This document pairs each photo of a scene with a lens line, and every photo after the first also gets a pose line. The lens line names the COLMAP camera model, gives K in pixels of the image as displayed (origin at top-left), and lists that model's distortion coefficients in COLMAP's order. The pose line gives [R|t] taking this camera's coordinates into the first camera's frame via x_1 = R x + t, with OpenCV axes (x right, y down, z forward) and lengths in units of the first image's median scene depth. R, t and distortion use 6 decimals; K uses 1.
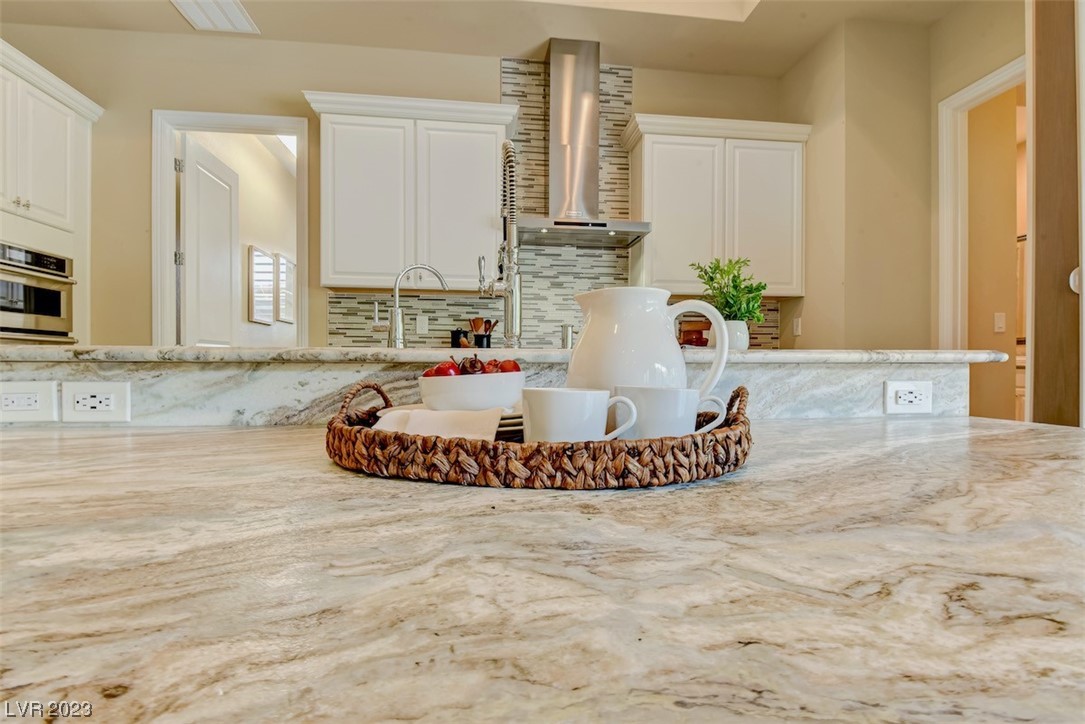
lens RADIAL K [[511.2, 0, 547.5], [0, 511.2, 375.6], [0, 0, 1]] dist [0.001107, -0.013658]
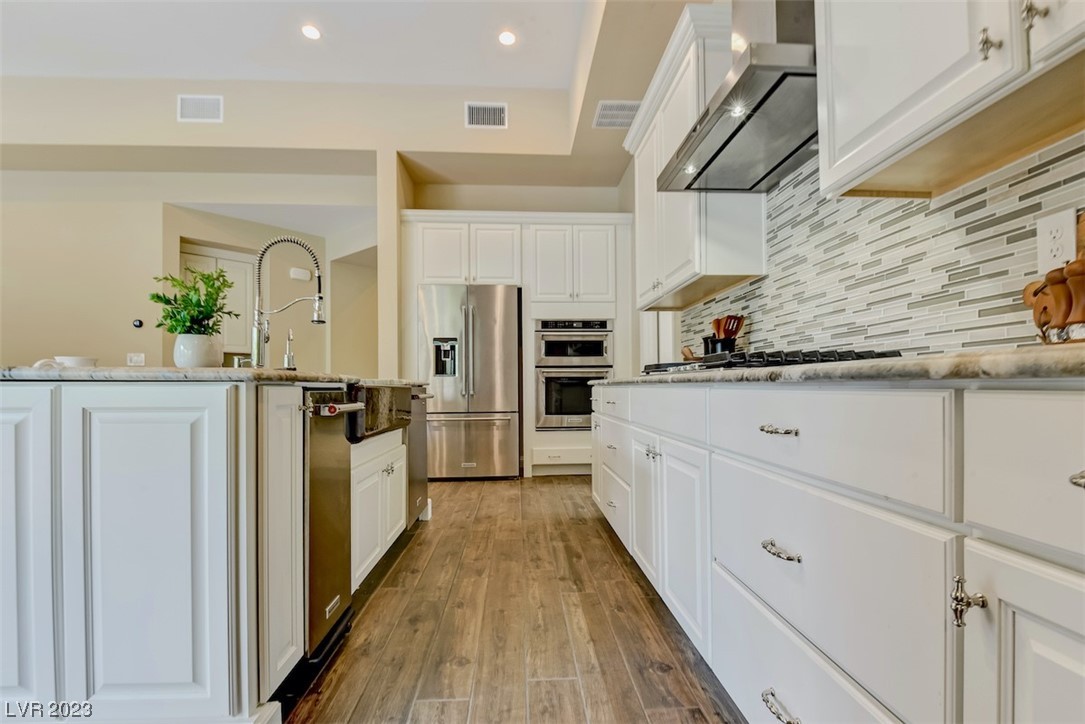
lens RADIAL K [[511.2, 0, 554.8], [0, 511.2, 380.2], [0, 0, 1]] dist [0.001107, -0.013658]
pose [[-0.048311, -0.017202, -0.998684, 0.556295], [-0.008173, 0.999825, -0.016826, -0.008968], [0.998799, 0.007349, -0.048443, 0.759669]]
